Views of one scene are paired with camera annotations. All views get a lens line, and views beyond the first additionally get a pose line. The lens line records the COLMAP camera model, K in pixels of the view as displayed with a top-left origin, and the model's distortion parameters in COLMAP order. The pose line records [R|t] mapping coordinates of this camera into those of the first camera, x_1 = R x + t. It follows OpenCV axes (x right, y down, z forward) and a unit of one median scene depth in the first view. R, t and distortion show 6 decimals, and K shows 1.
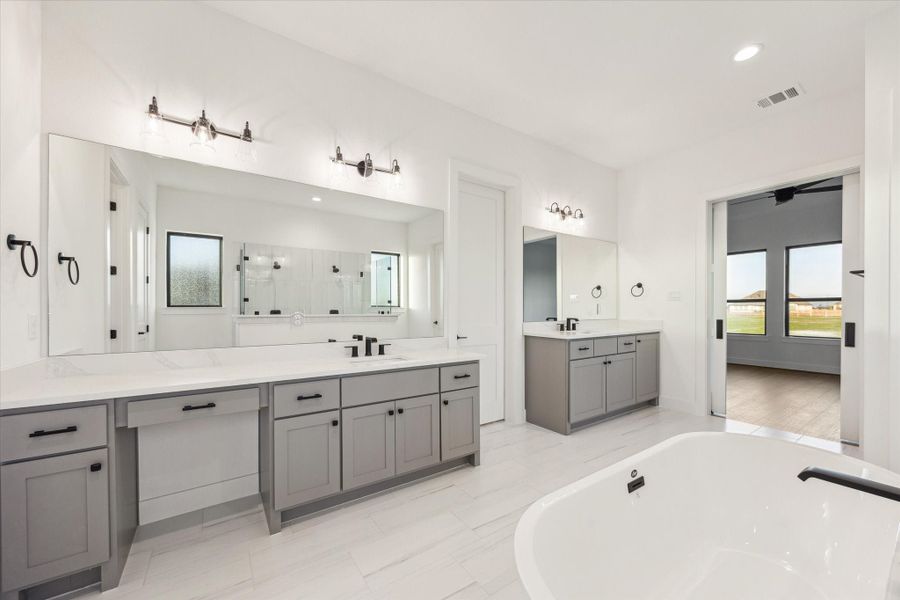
lens RADIAL K [[345.8, 0, 451.5], [0, 345.8, 307.9], [0, 0, 1]] dist [0.002216, 0.000043]
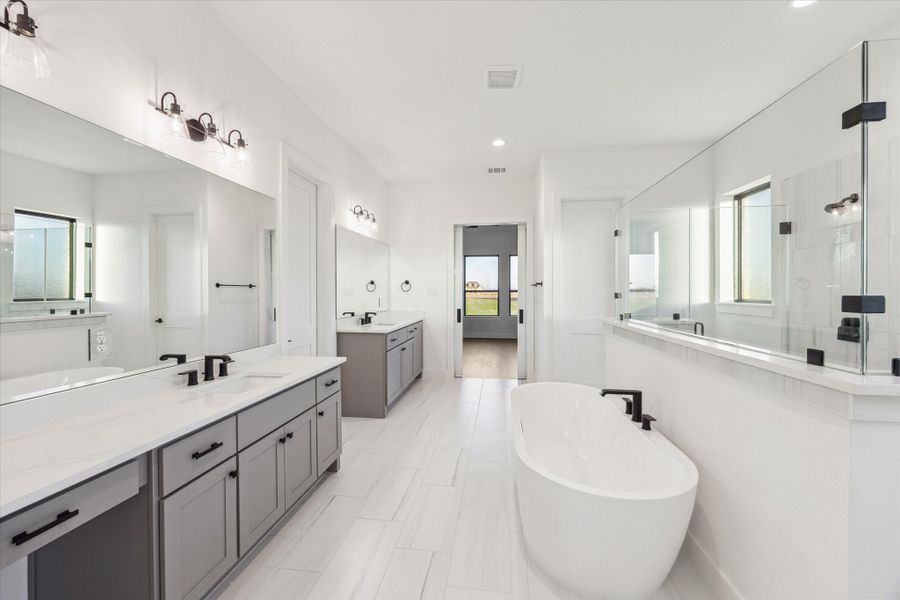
lens RADIAL K [[345.8, 0, 452.8], [0, 345.8, 291.7], [0, 0, 1]] dist [0.002216, 0.000043]
pose [[0.673253, -0.000606, 0.739412, -0.338683], [-0.000879, 0.999998, 0.001620, -0.044651], [-0.739412, -0.001741, 0.673251, 0.069352]]
